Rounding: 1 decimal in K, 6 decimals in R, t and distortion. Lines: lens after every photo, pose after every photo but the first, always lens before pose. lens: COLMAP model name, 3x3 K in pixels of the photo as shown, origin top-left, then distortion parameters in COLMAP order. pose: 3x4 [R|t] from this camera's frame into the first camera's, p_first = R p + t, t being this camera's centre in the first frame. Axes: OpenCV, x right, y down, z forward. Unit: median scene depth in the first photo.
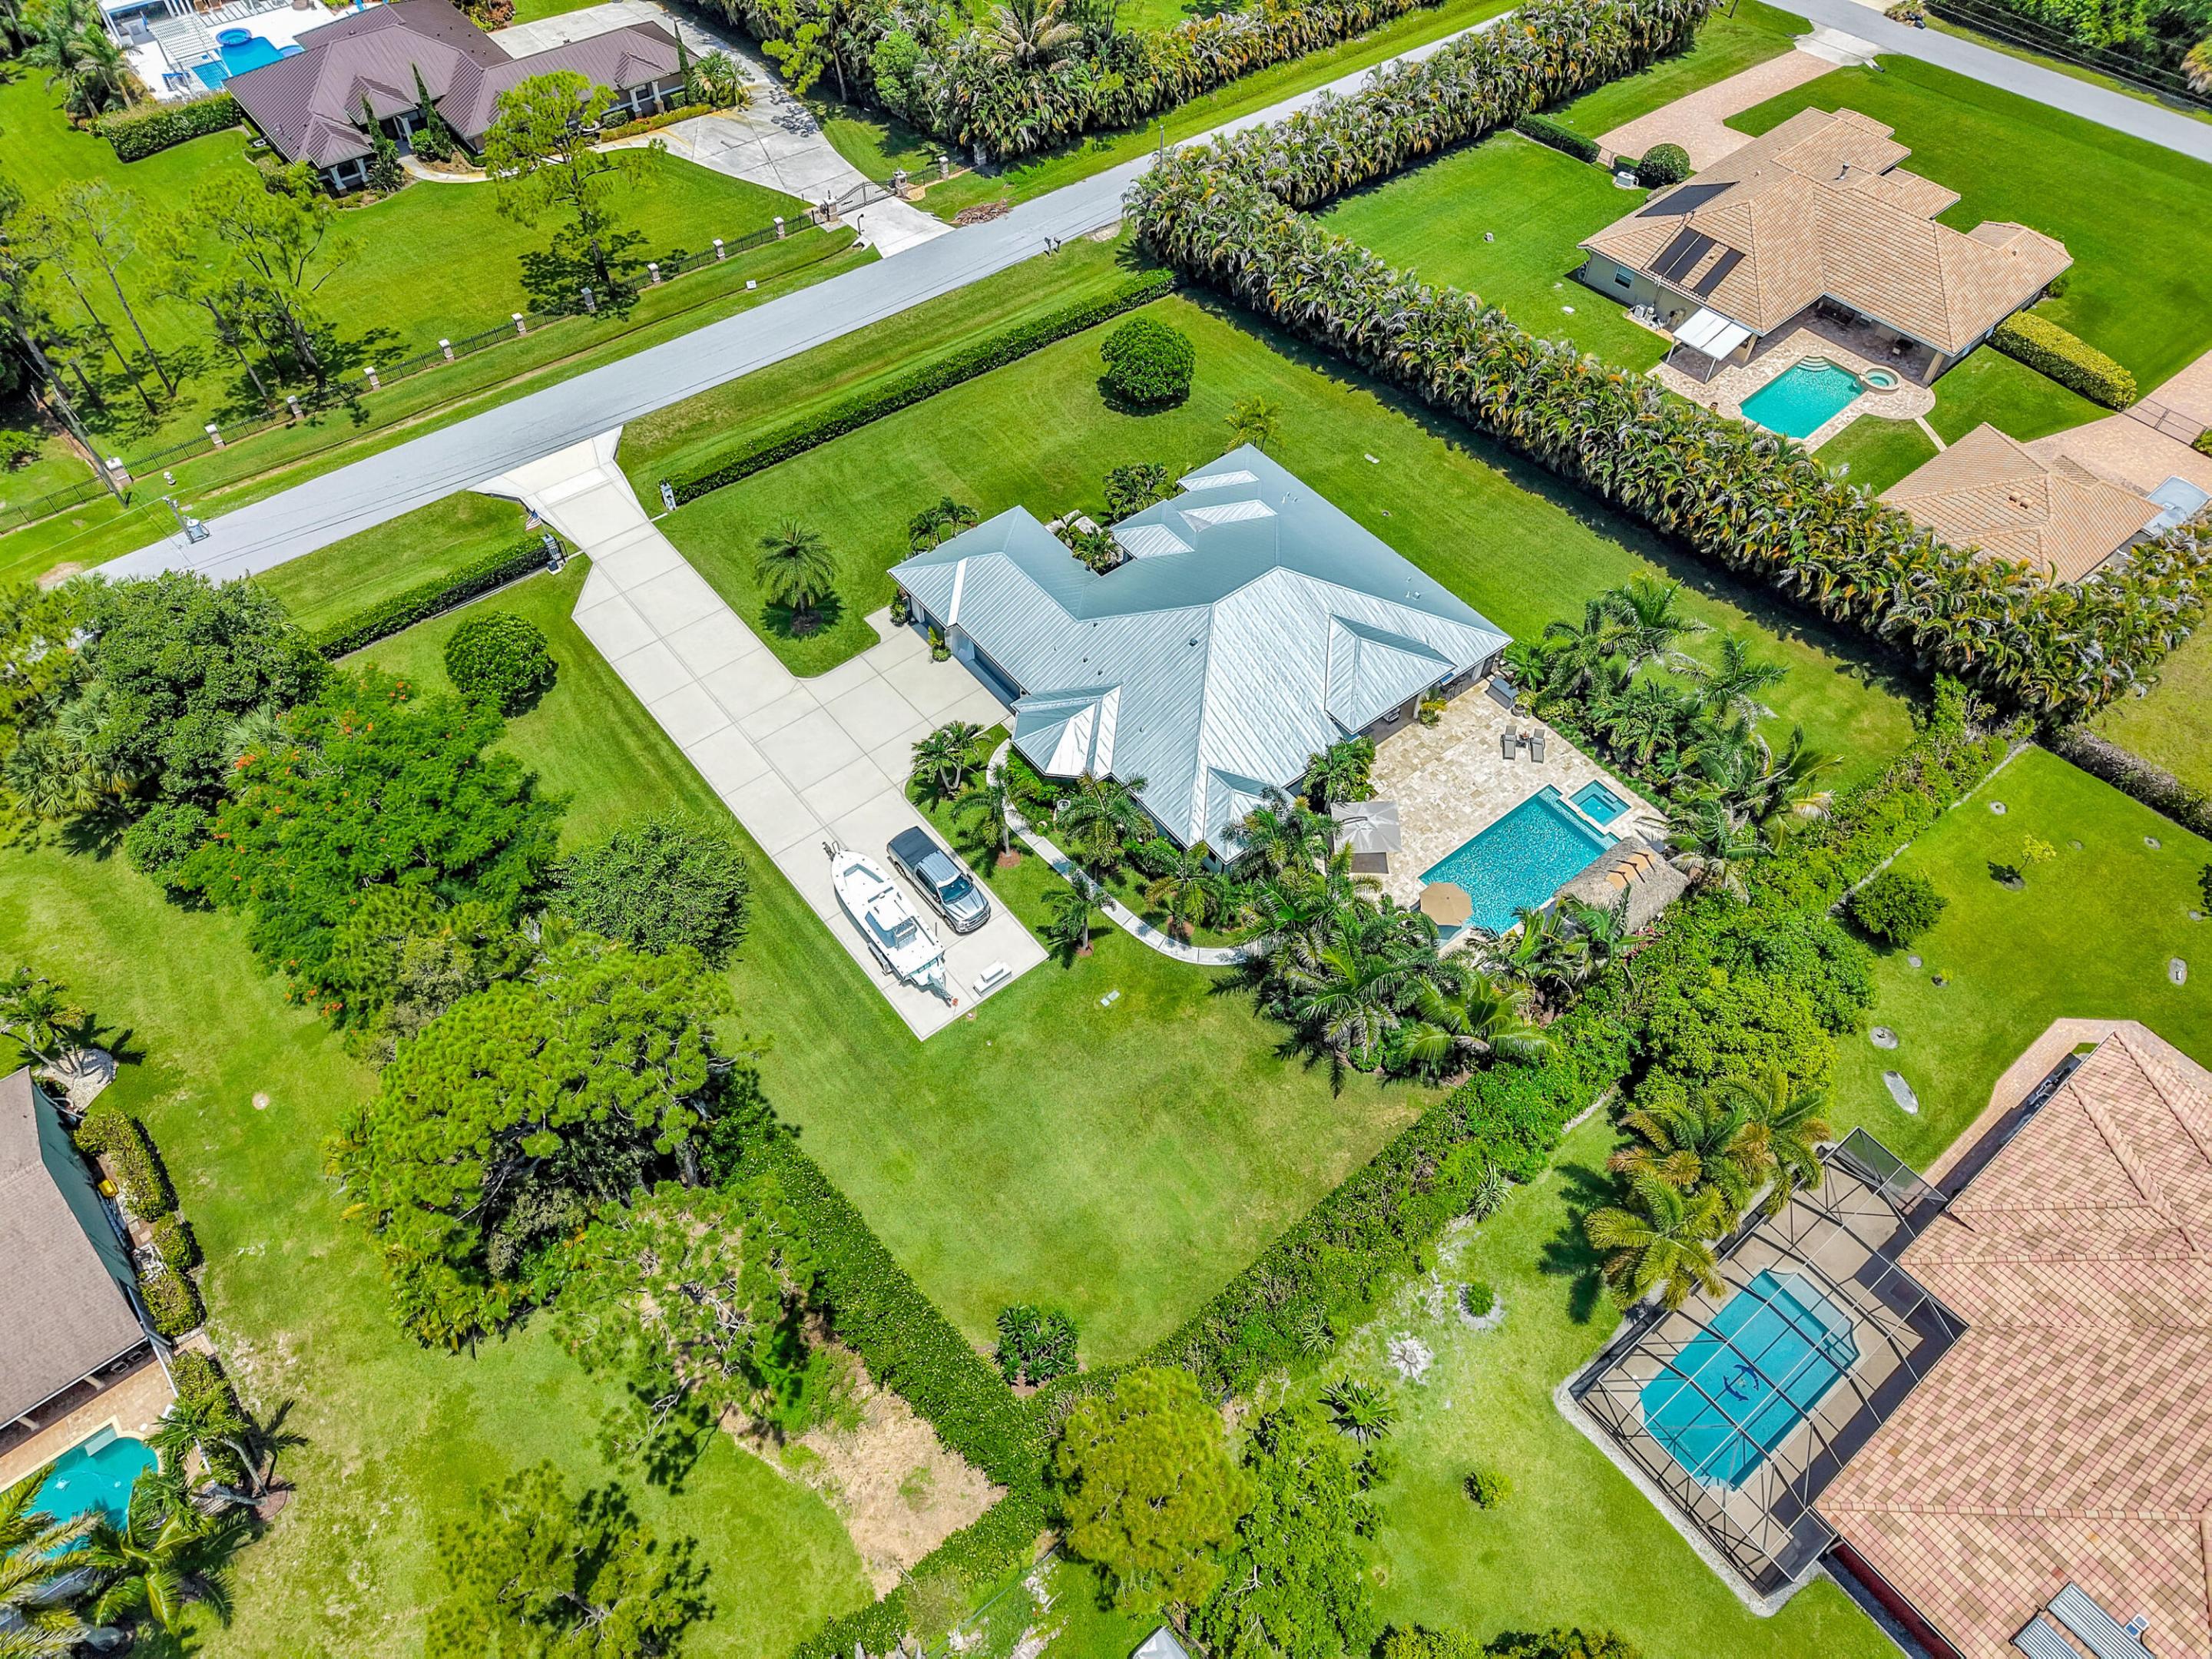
lens RADIAL K [[1487.8, 0, 1084.0], [0, 1487.8, 824.2], [0, 0, 1]] dist [0.026520, -0.017099]
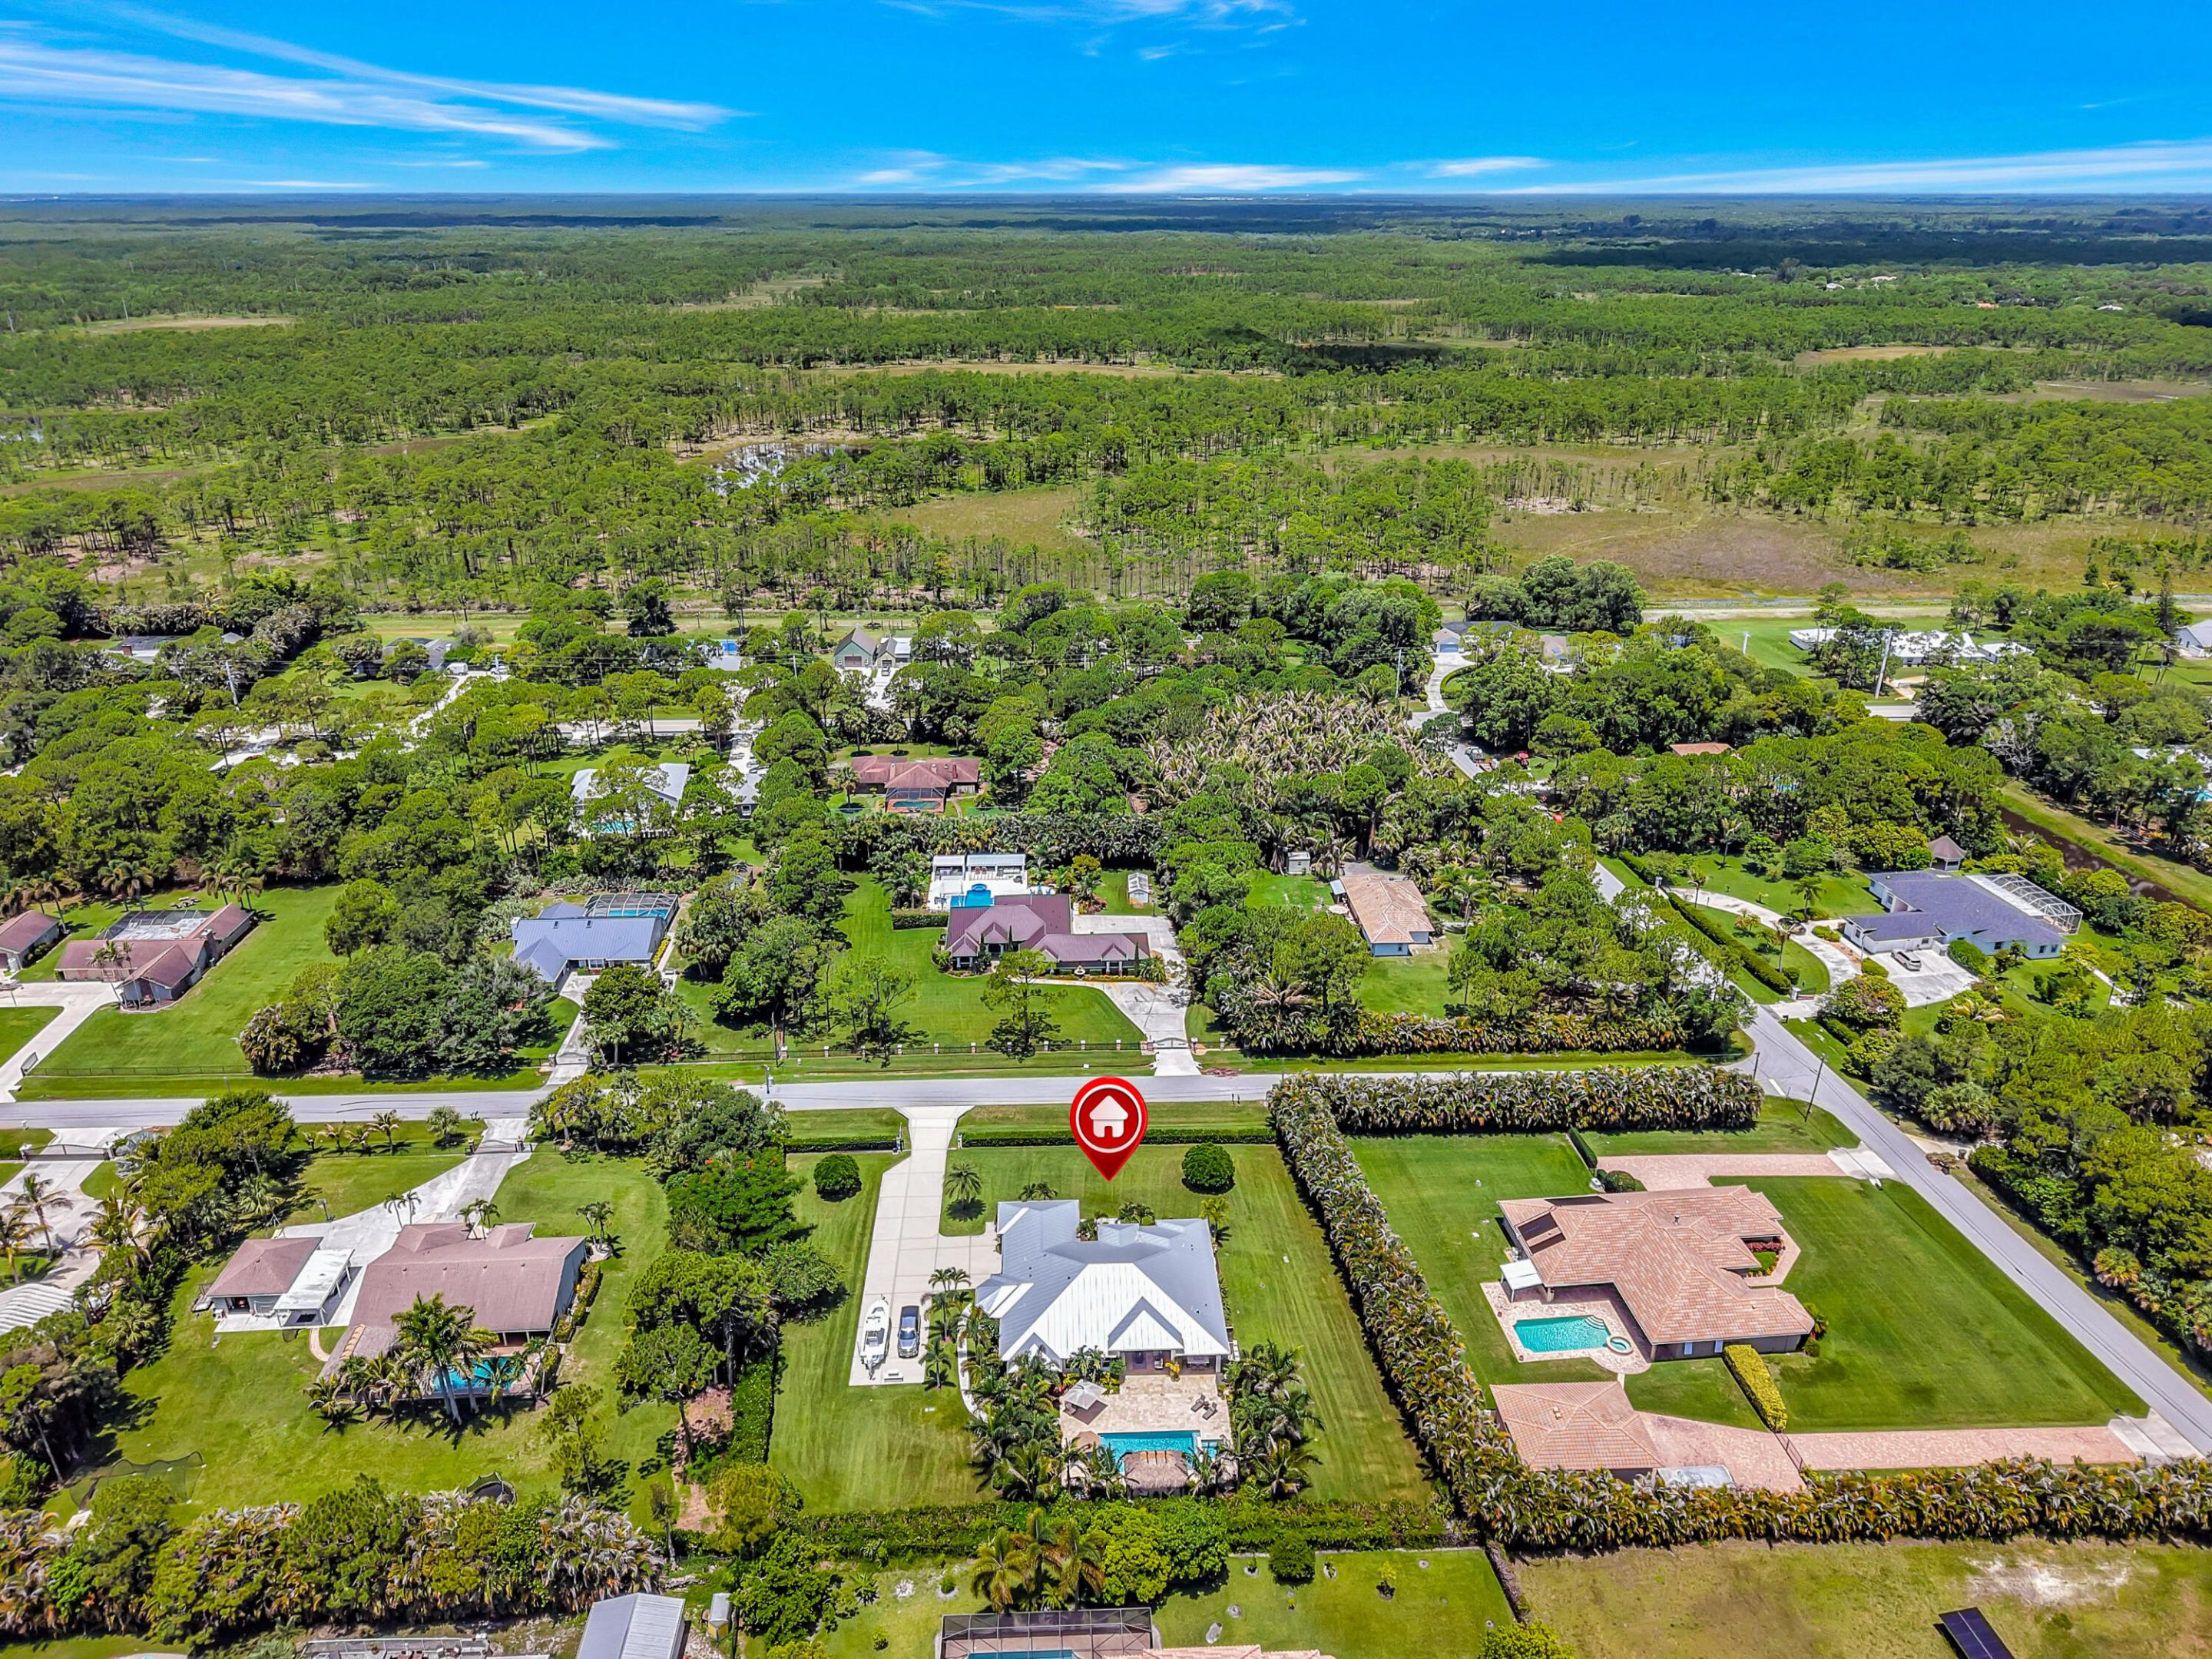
lens RADIAL K [[1487.8, 0, 1081.4], [0, 1487.8, 838.3], [0, 0, 1]] dist [0.026520, -0.017099]
pose [[0.802890, 0.220349, -0.553908, 1.016767], [-0.458478, 0.822119, -0.337519, 0.059570], [0.381006, 0.524945, 0.761096, -0.809847]]
